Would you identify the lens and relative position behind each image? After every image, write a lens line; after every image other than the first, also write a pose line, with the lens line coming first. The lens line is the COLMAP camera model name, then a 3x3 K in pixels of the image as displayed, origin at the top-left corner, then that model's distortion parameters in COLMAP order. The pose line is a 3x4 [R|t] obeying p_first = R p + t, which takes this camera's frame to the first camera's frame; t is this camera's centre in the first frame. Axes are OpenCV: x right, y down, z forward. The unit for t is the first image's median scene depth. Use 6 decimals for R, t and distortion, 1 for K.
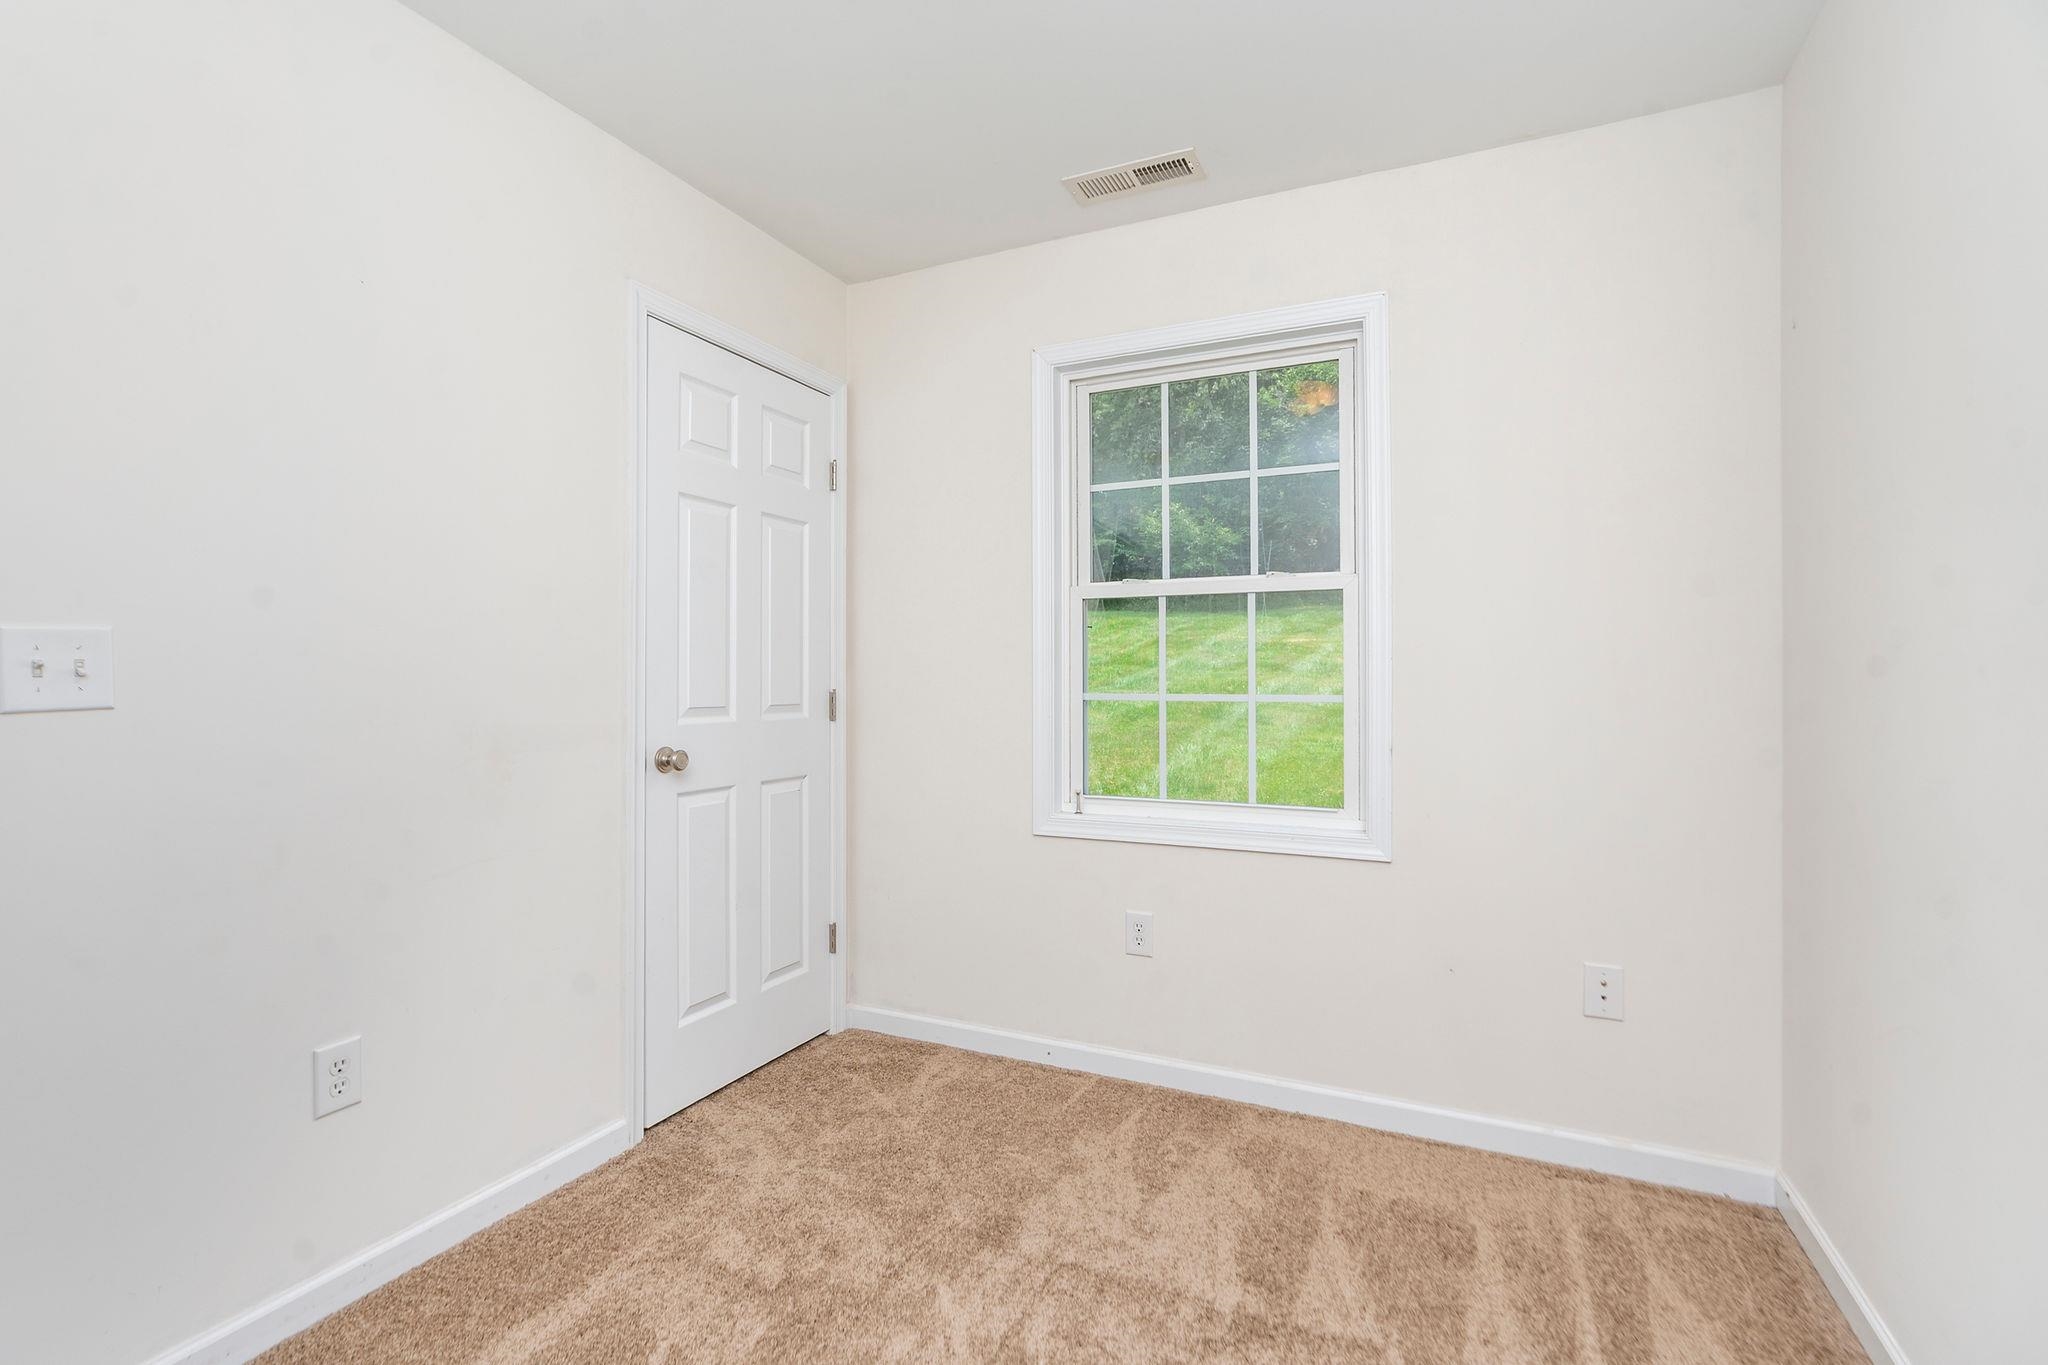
lens RADIAL K [[943.5, 0, 1014.5], [0, 943.5, 681.6], [0, 0, 1]] dist [-0.000266, 0.000527]
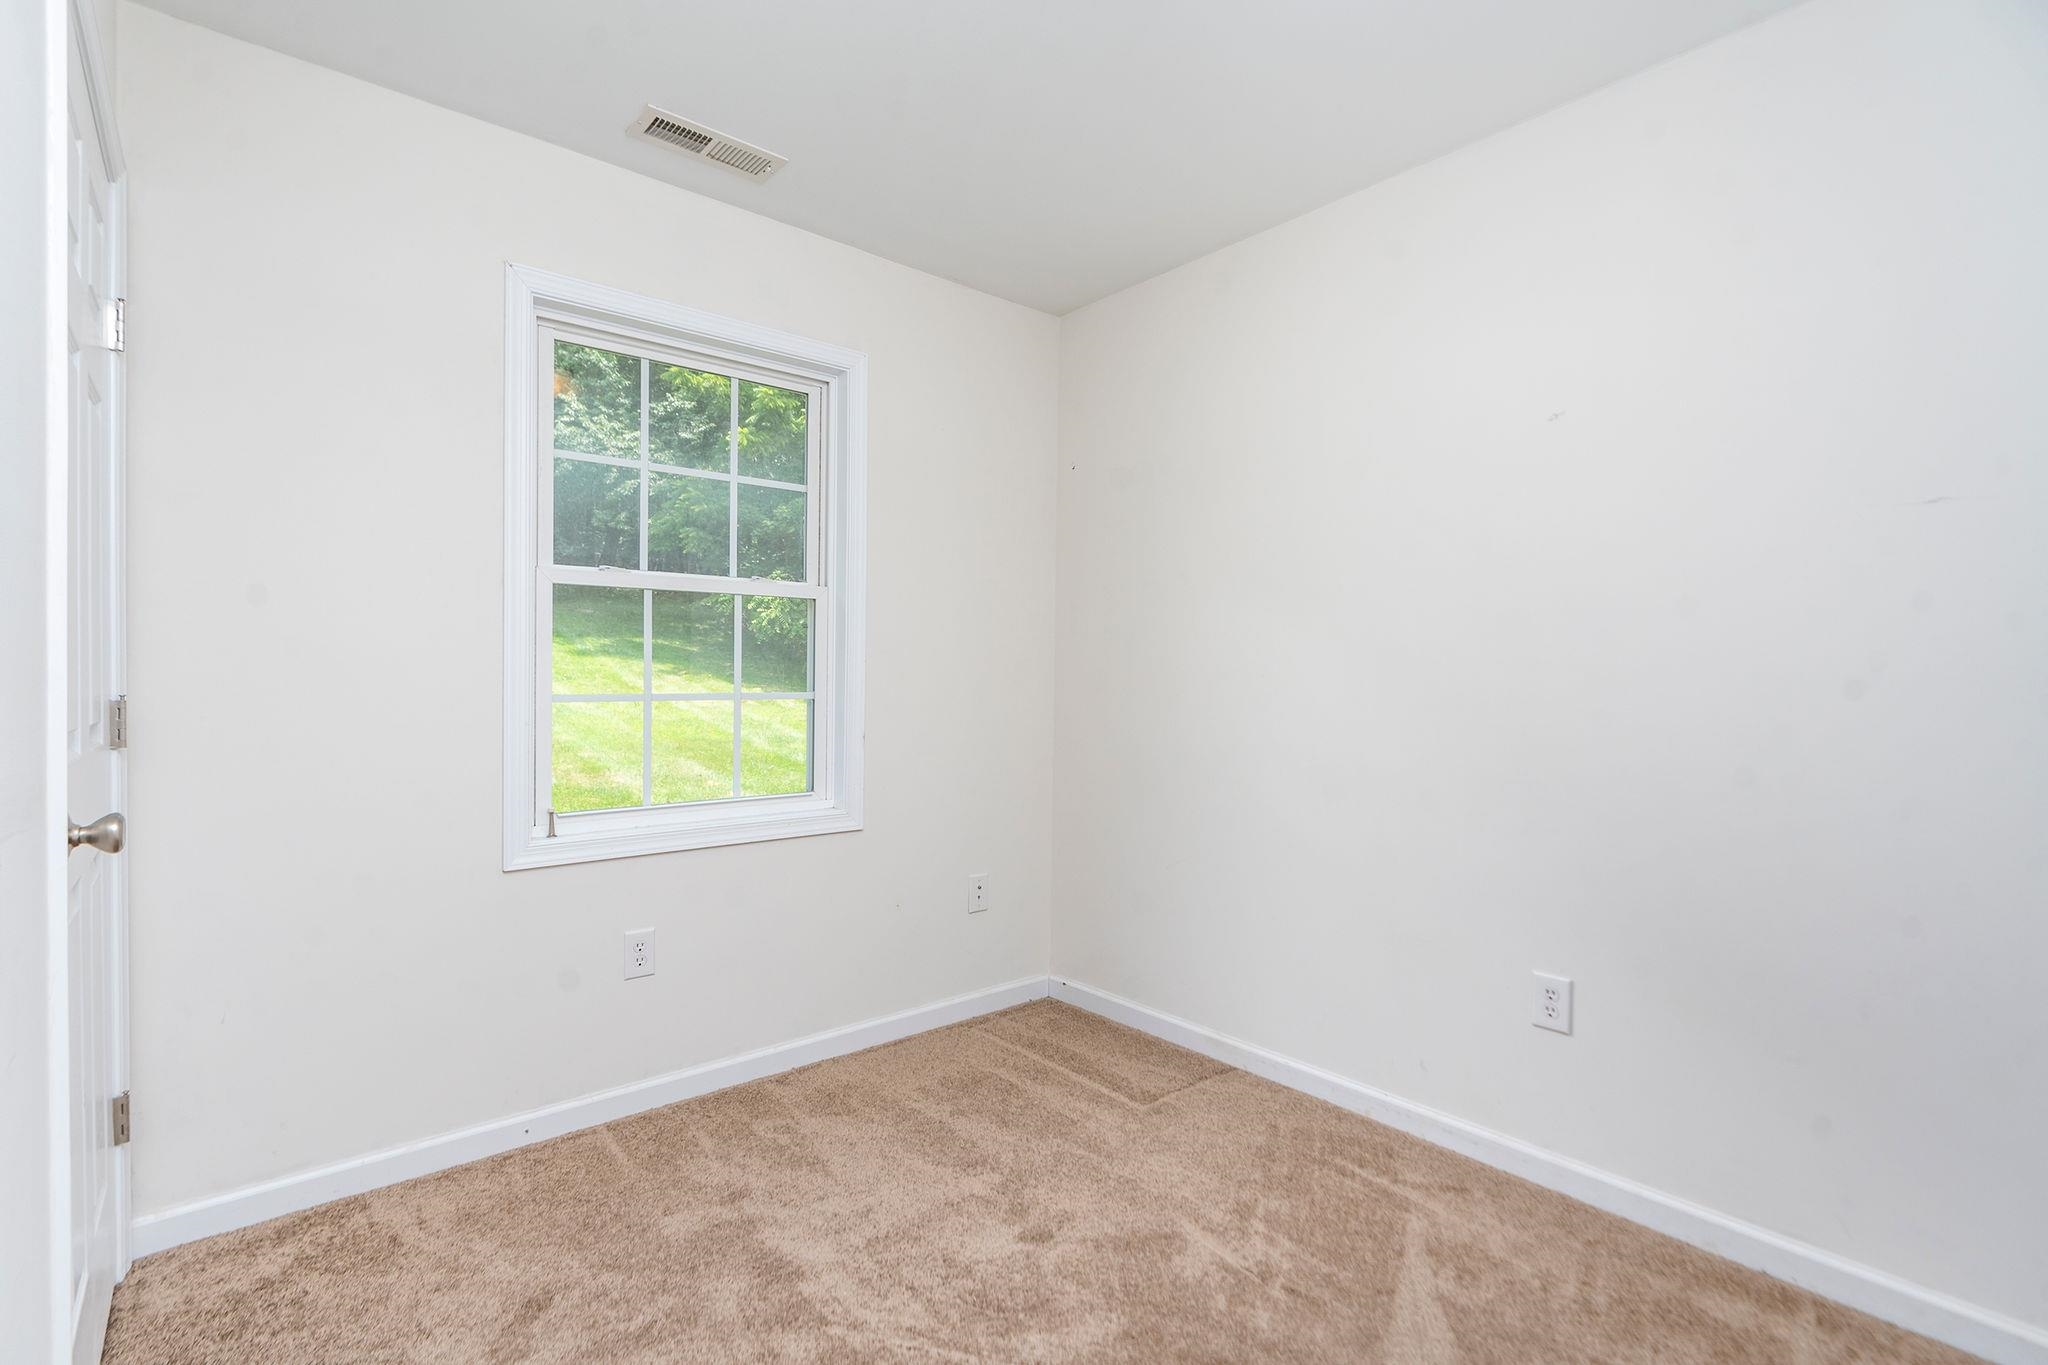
lens RADIAL K [[943.5, 0, 986.9], [0, 943.5, 695.6], [0, 0, 1]] dist [-0.000266, 0.000527]
pose [[0.427321, -0.020414, 0.903869, -0.612227], [-0.005495, 0.999668, 0.025176, -0.011624], [-0.904083, -0.015725, 0.427067, 0.333461]]
